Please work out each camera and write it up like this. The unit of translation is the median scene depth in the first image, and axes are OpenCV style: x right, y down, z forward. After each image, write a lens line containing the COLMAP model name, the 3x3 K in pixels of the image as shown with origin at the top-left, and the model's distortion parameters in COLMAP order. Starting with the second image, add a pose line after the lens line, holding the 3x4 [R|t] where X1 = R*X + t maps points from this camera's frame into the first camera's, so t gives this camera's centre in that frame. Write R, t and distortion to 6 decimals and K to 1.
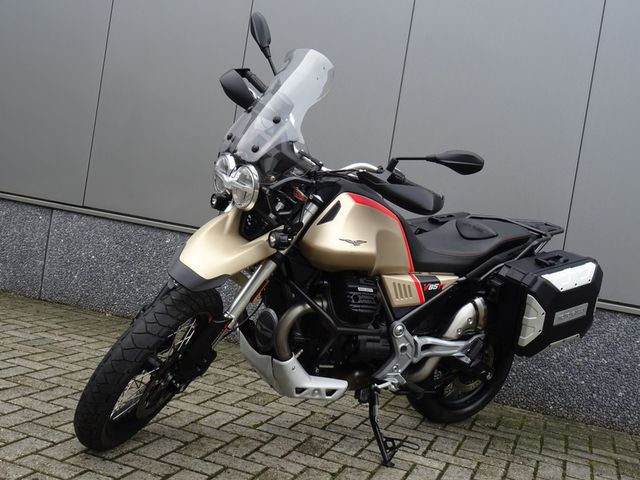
lens RADIAL K [[722.9, 0, 320.0], [0, 722.9, 240.0], [0, 0, 1]] dist [0.004356, 0.000163]
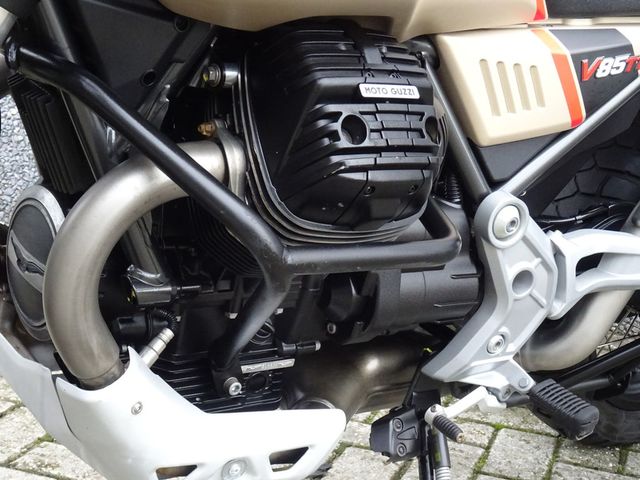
lens RADIAL K [[1158.1, 0, 320.0], [0, 1158.1, 240.0], [0, 0, 1]] dist [0.004231, -0.049216]
pose [[0.997252, -0.073184, 0.011473, 0.027280], [0.069690, 0.979378, 0.189637, 0.037162], [-0.025114, -0.188316, 0.981787, 0.536596]]
